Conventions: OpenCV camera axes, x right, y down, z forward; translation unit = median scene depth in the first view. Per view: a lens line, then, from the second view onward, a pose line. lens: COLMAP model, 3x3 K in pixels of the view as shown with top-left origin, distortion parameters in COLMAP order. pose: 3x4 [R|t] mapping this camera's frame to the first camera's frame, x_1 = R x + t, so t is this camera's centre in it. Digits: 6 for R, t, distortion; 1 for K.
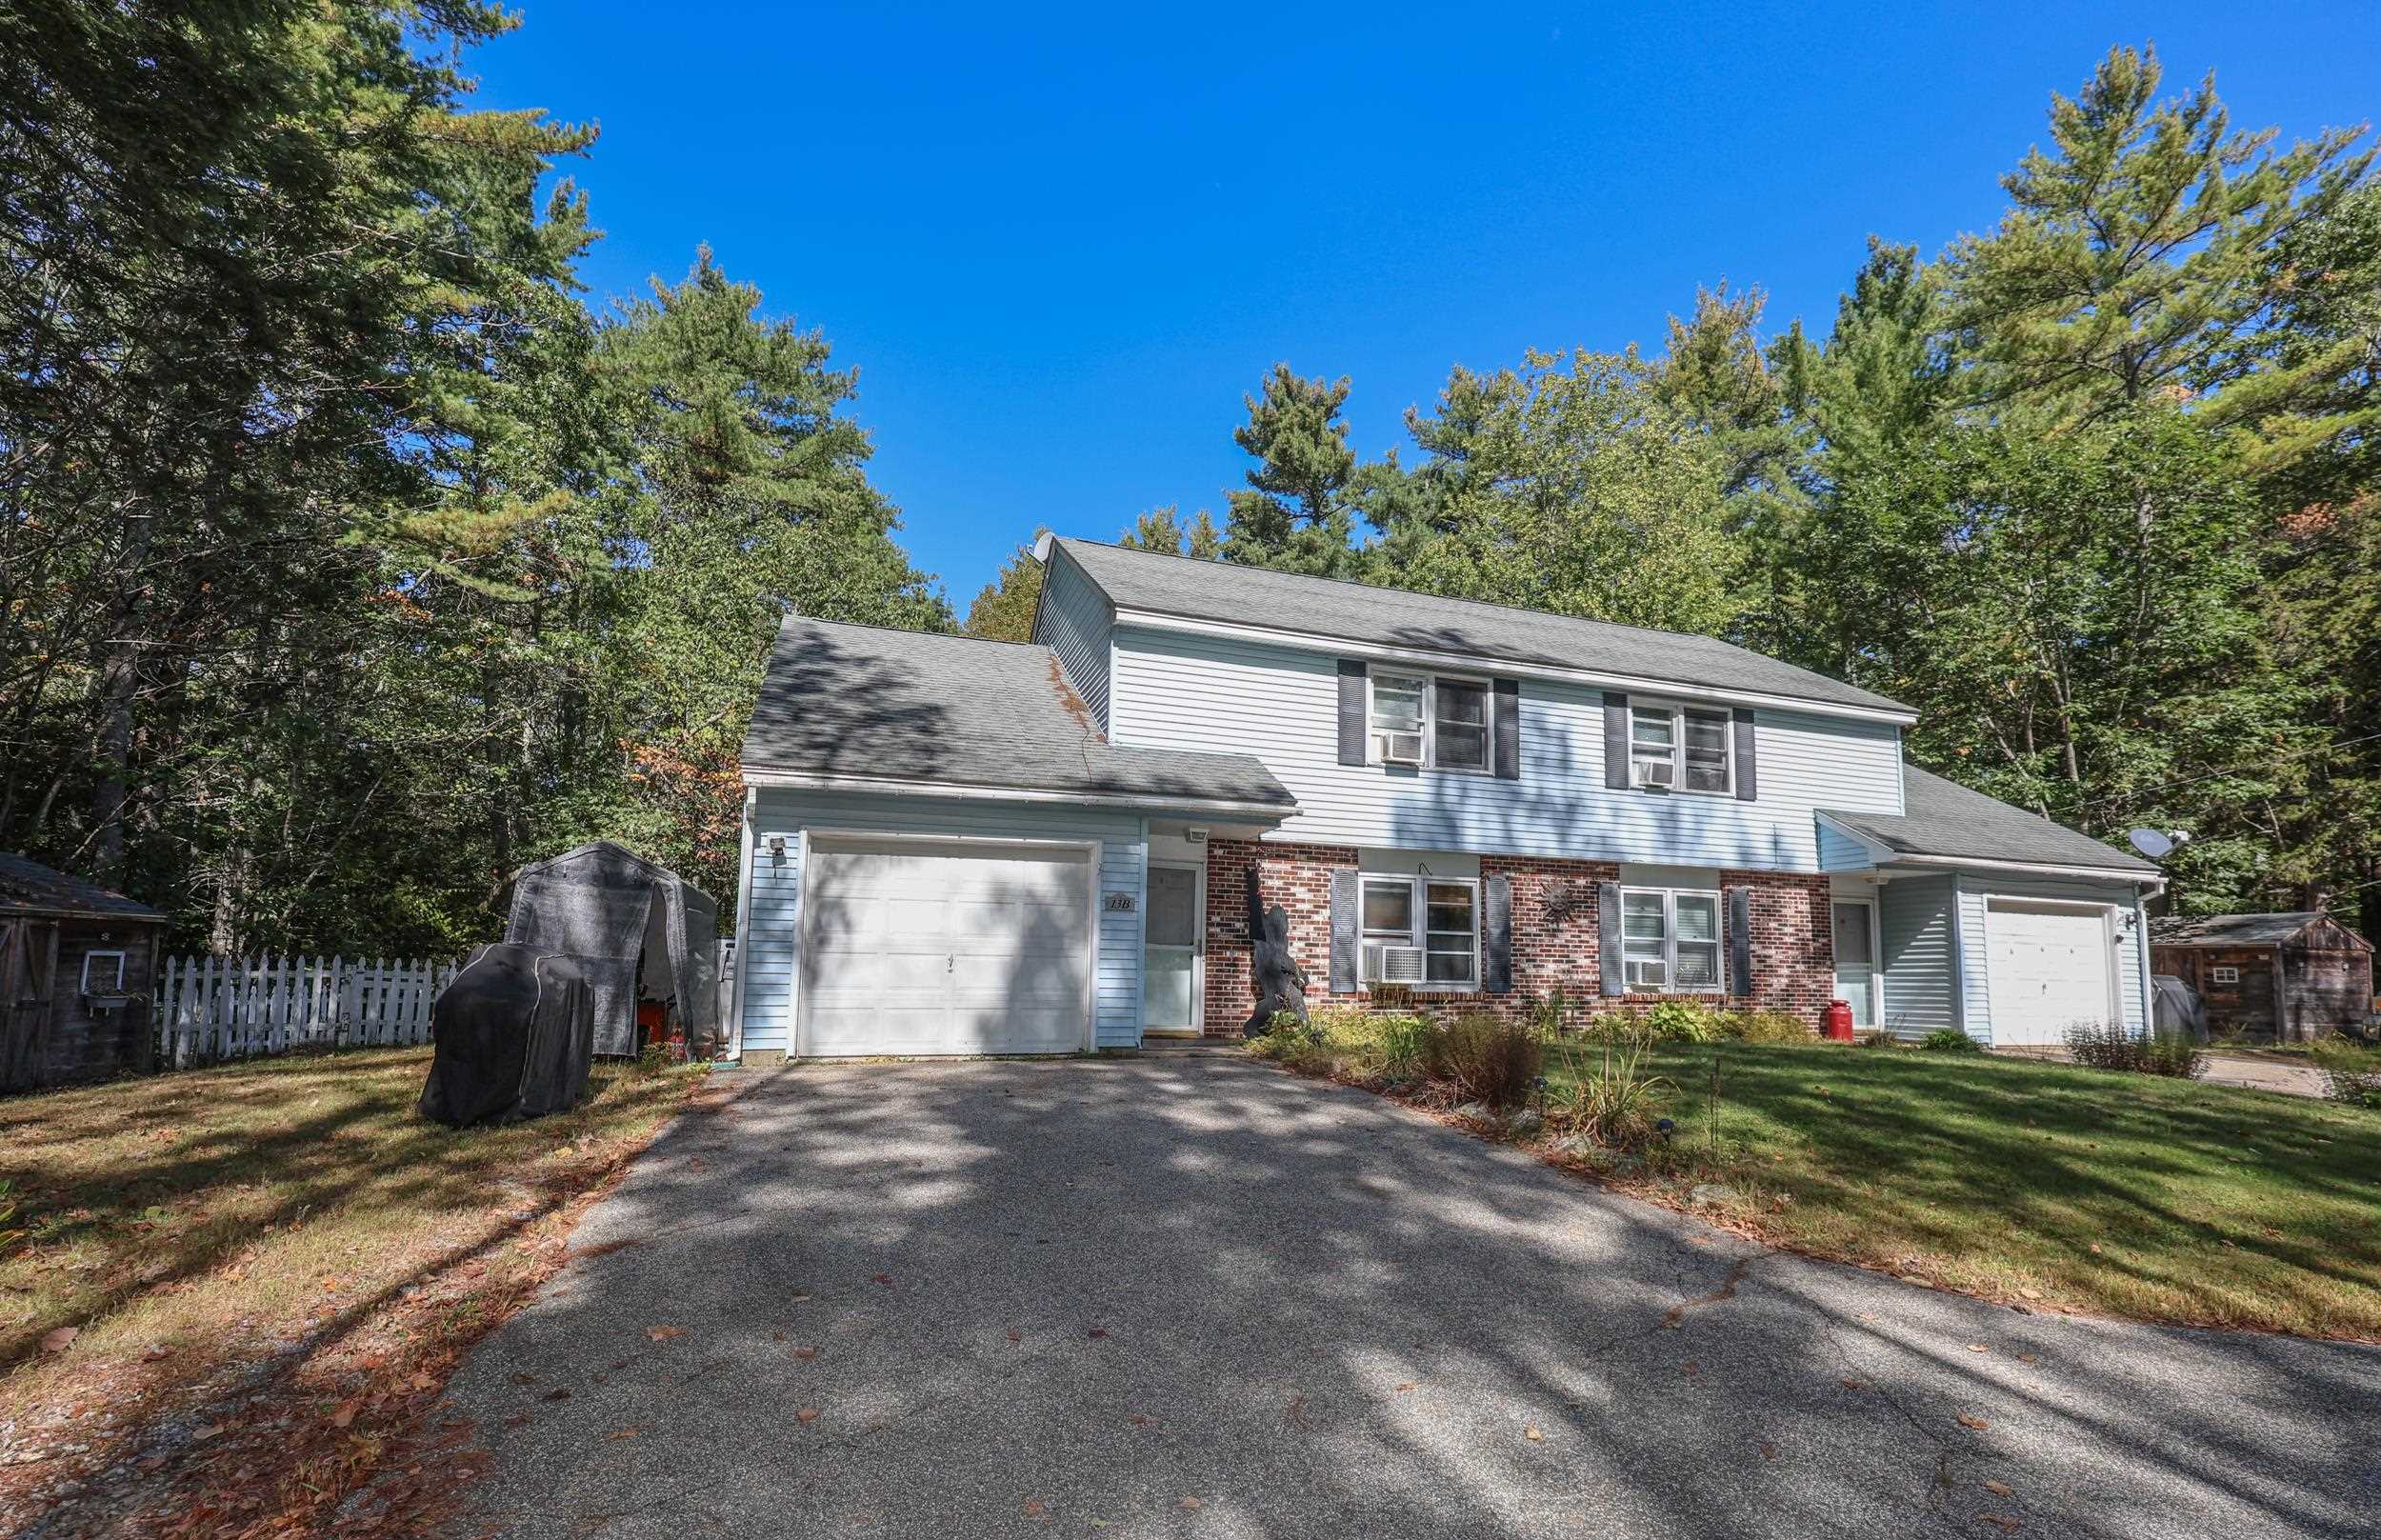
lens RADIAL K [[1115.6, 0, 1285.1], [0, 1115.6, 870.6], [0, 0, 1]] dist [0.000676, -0.001154]
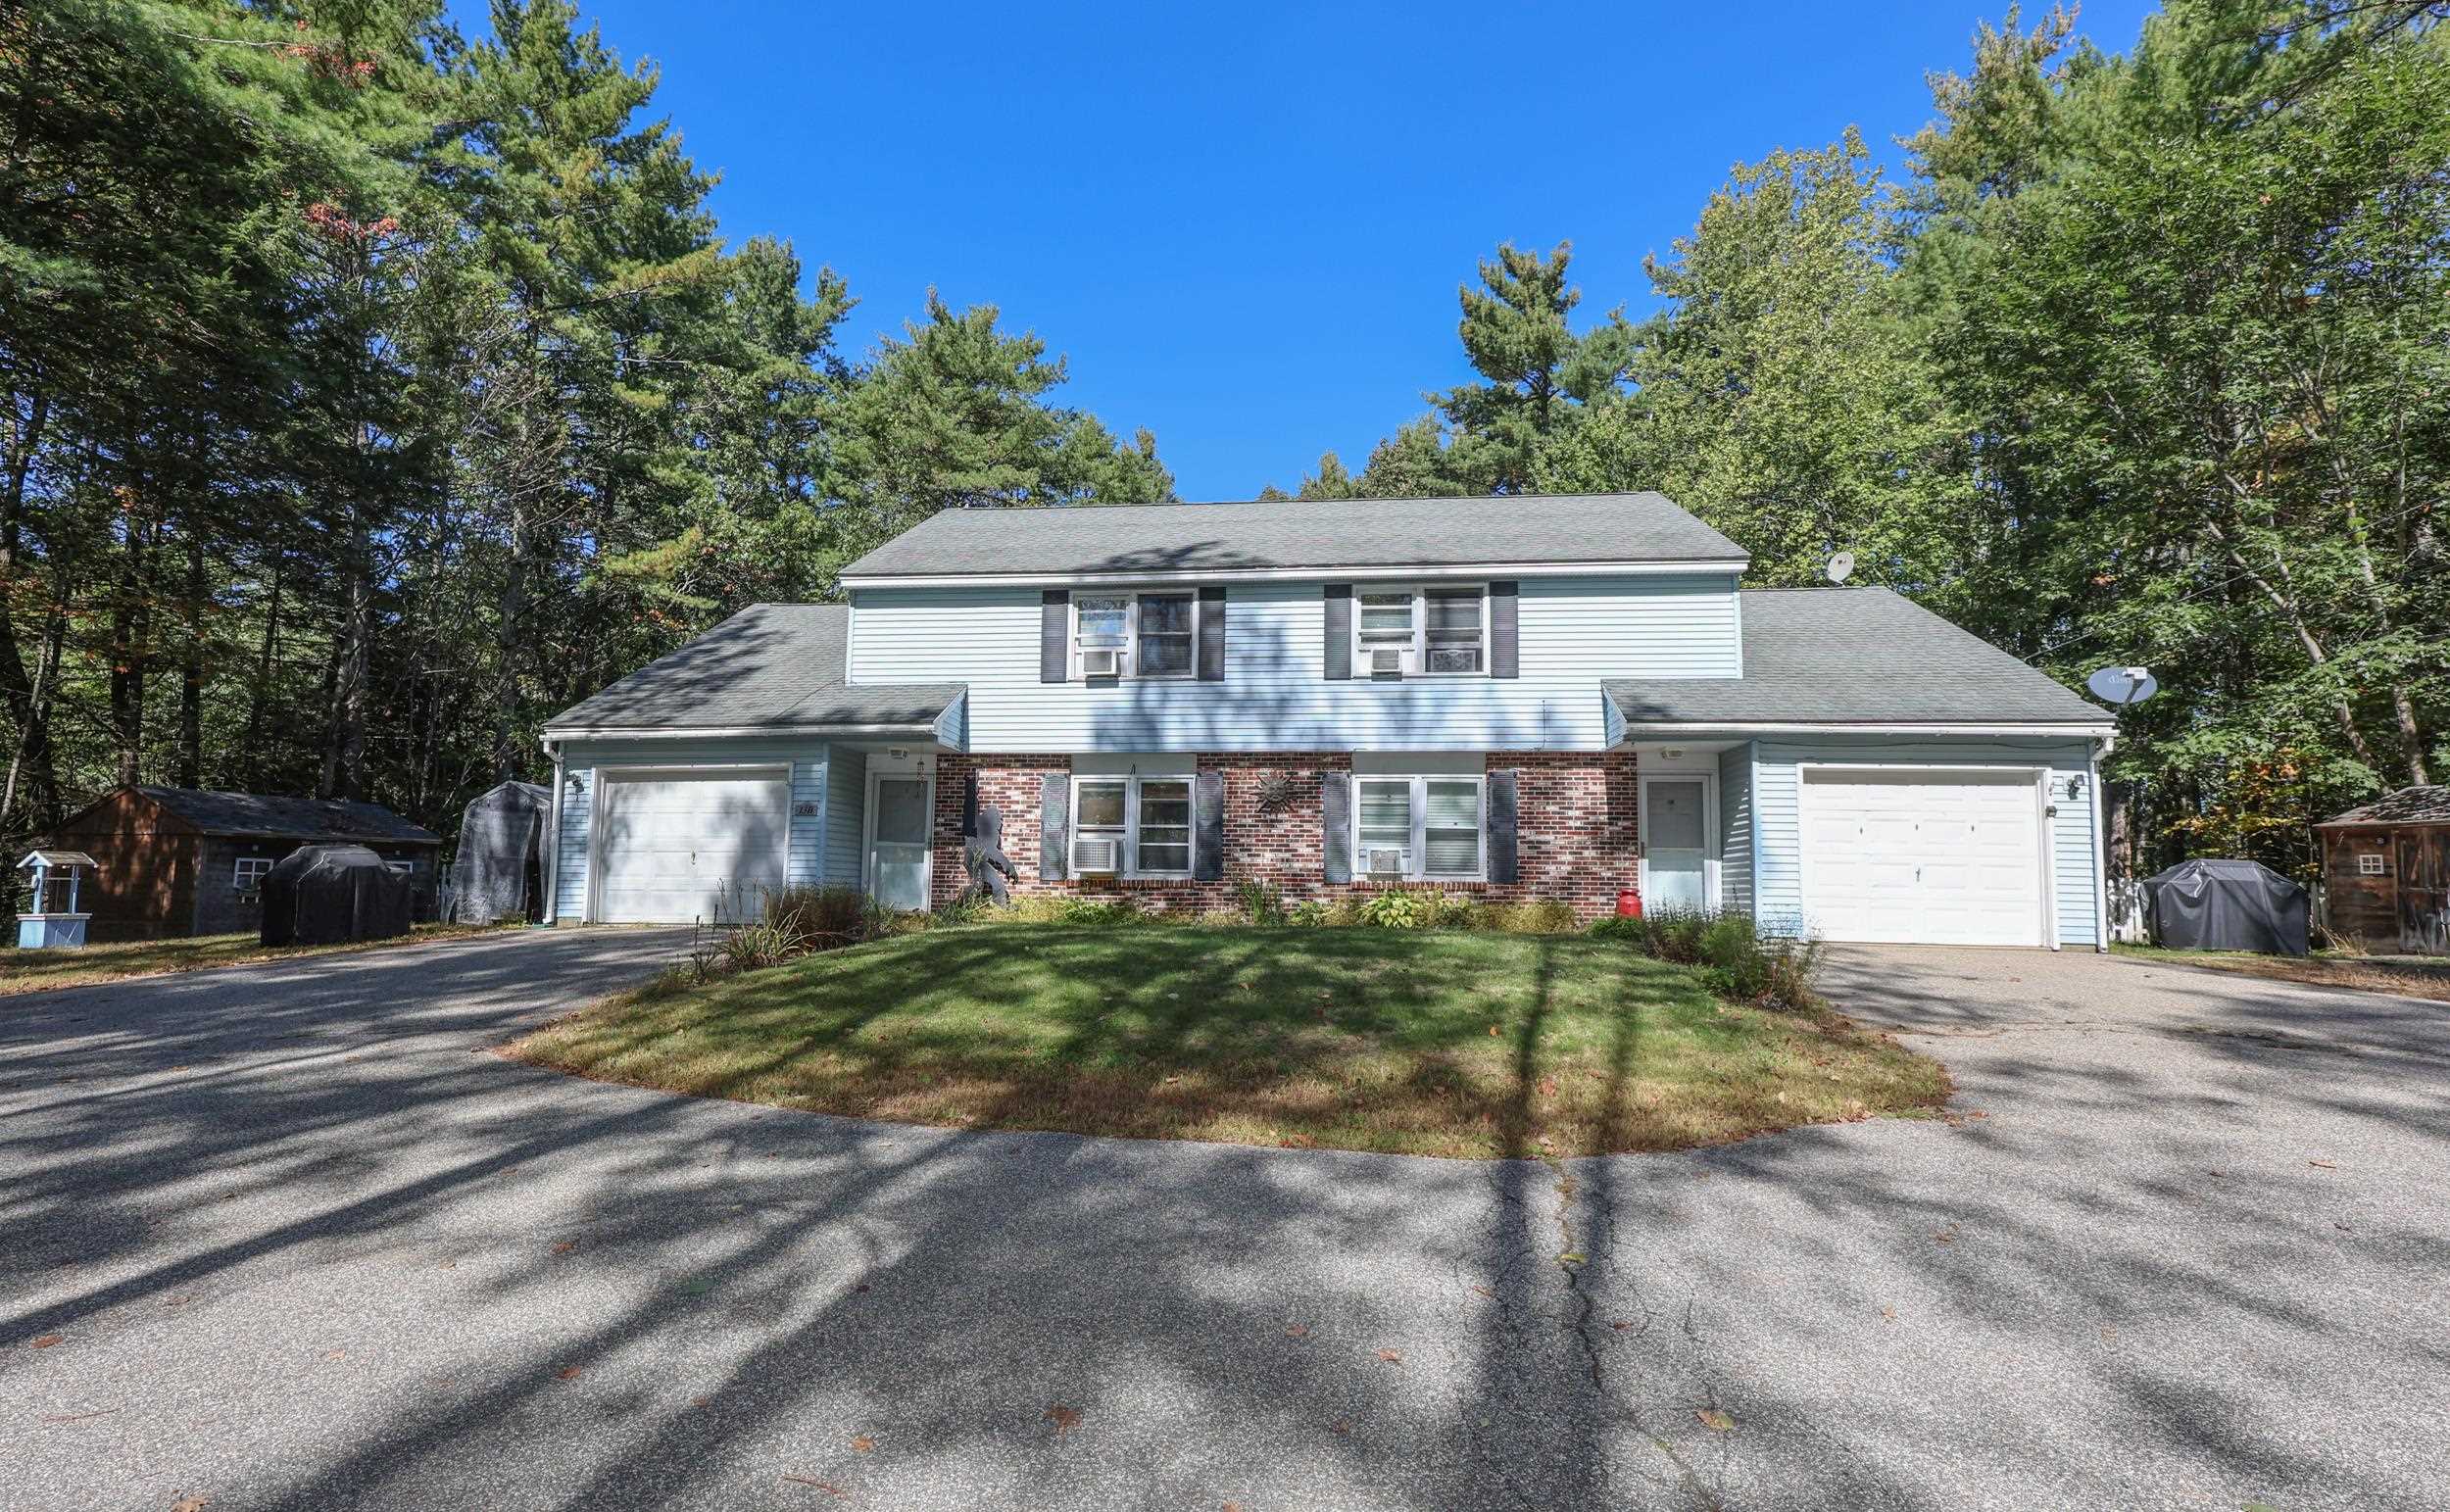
lens RADIAL K [[1144.9, 0, 1240.6], [0, 1144.9, 790.7], [0, 0, 1]] dist [-0.002516, 0.001130]
pose [[0.894771, -0.043398, -0.444412, 0.704795], [0.046810, 0.998898, -0.003297, 0.027973], [0.444065, -0.017853, 0.895817, 0.029488]]
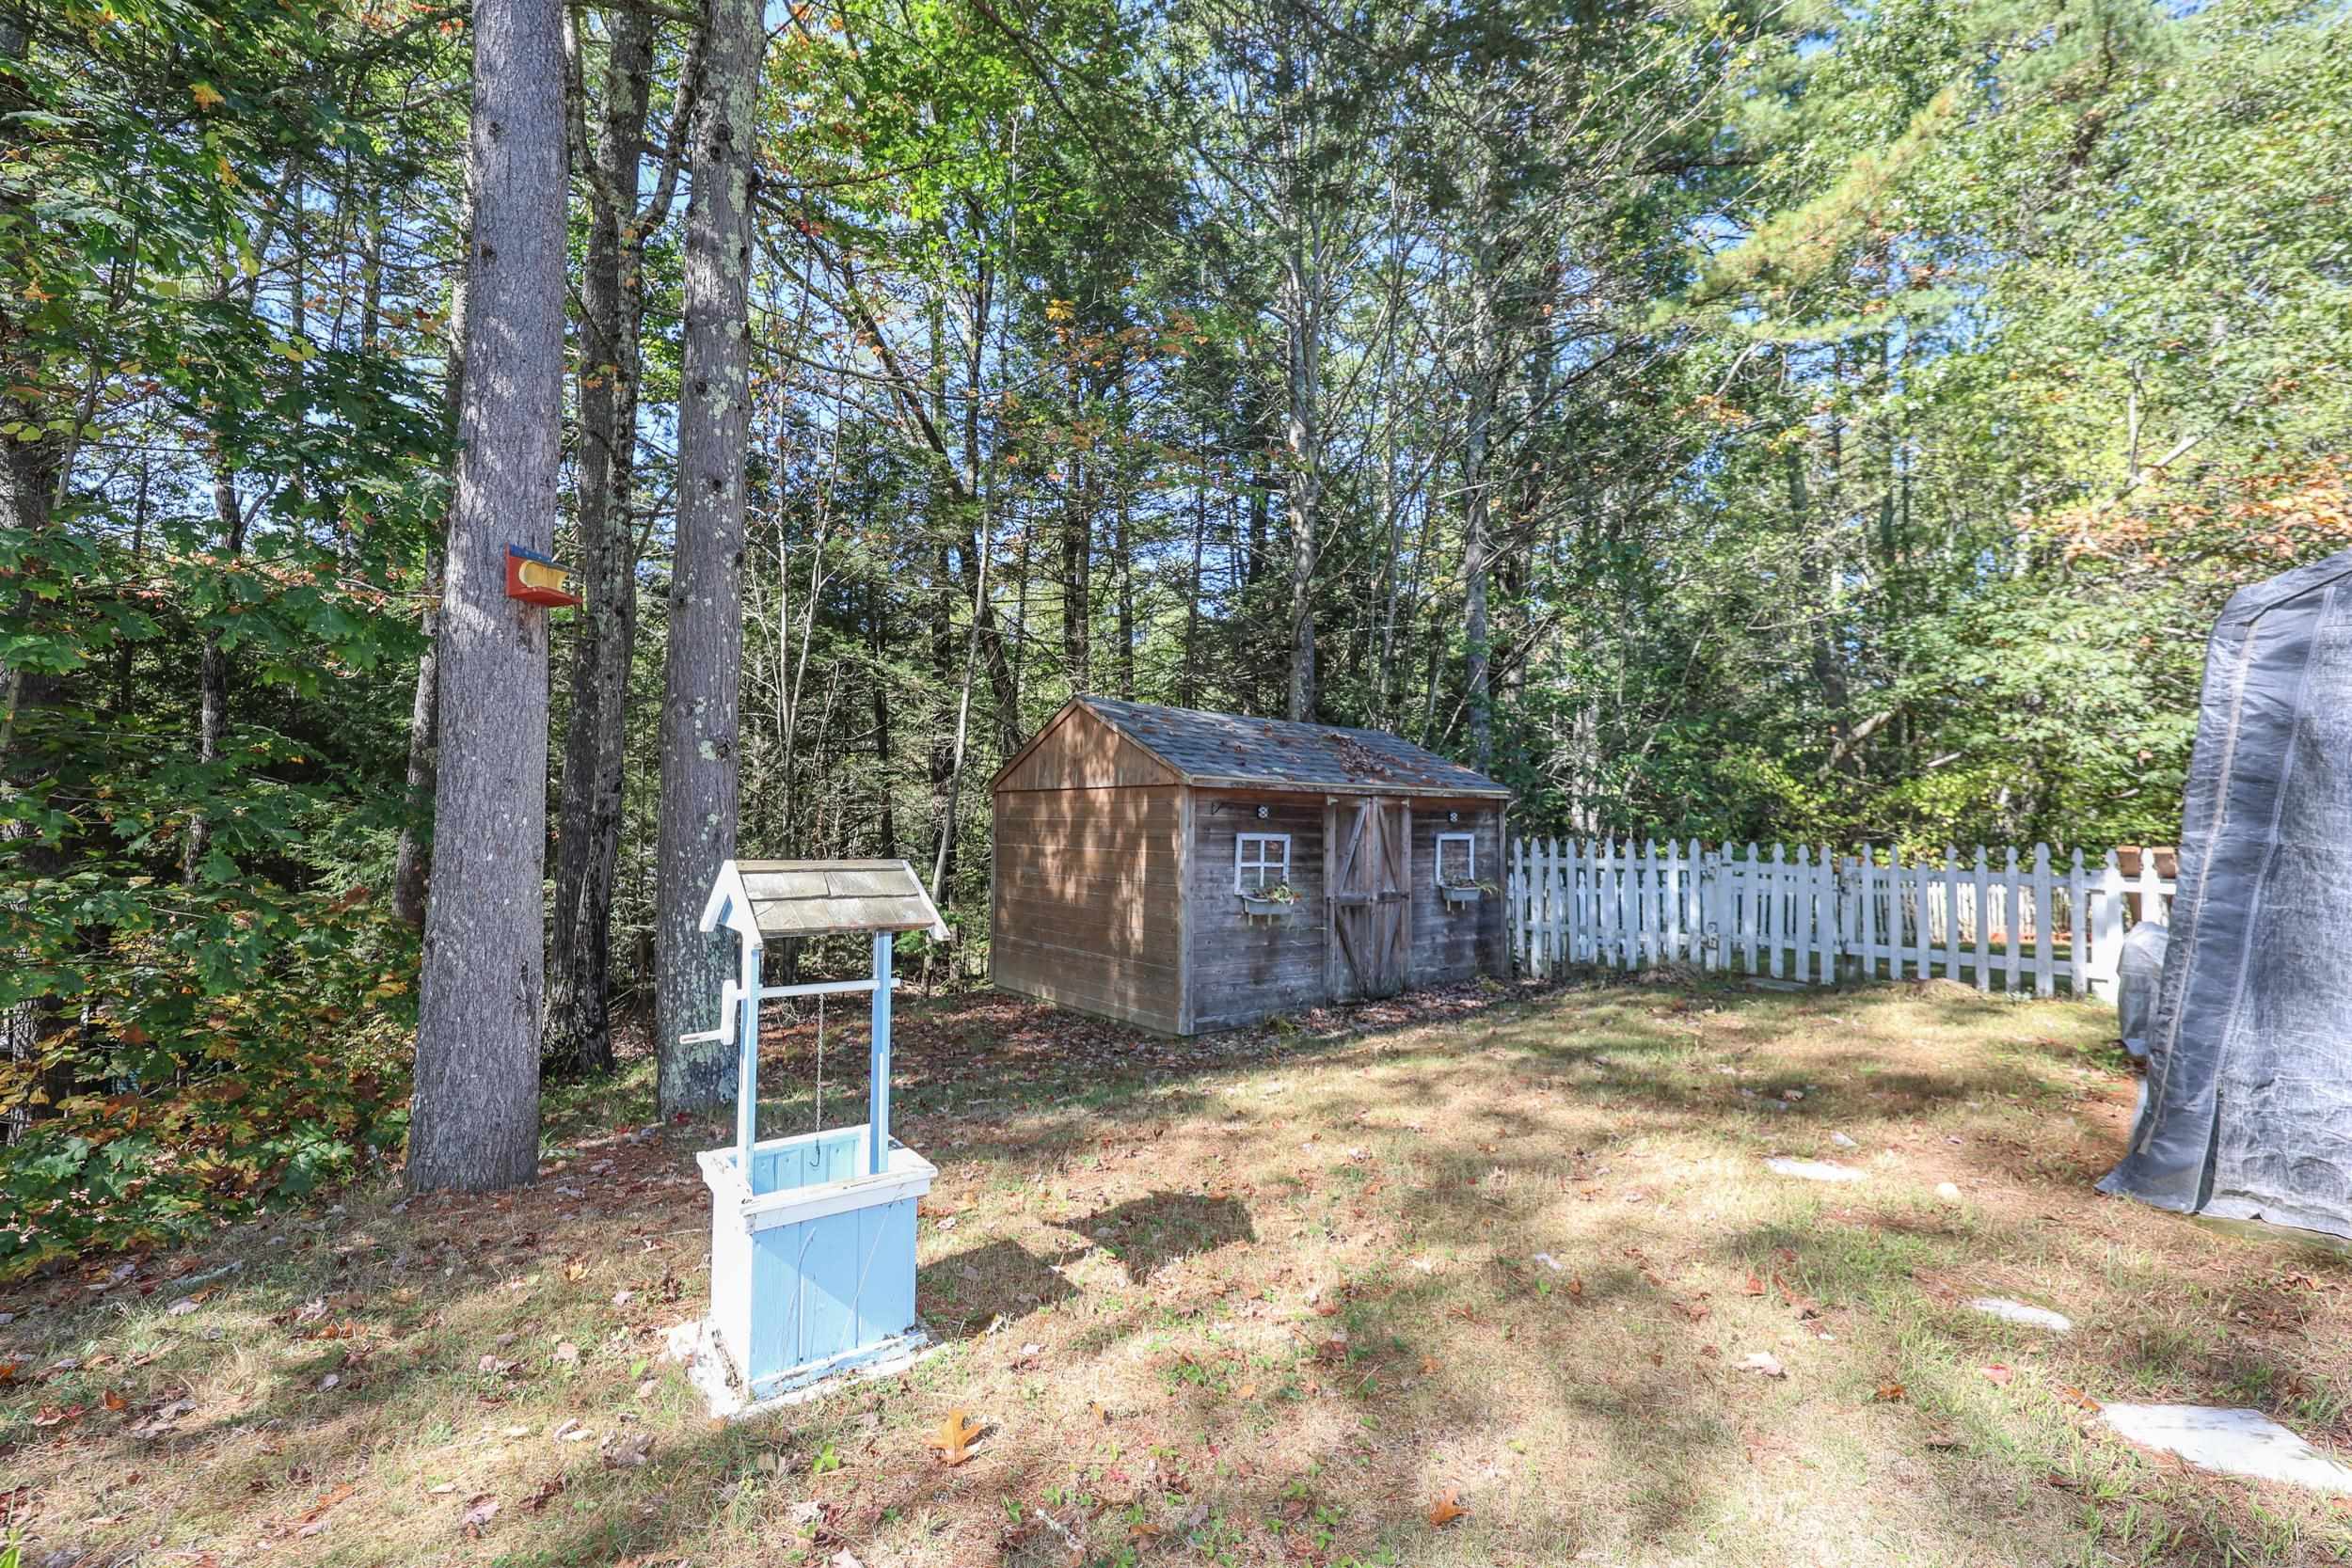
lens RADIAL K [[996.2, 0, 1160.5], [0, 996.2, 788.7], [0, 0, 1]] dist [0.000007, 0.000189]
pose [[0.390052, -0.039597, -0.919941, -0.376910], [0.077500, 0.996942, -0.010052, 0.023741], [0.917526, -0.067374, 0.391928, 0.421041]]
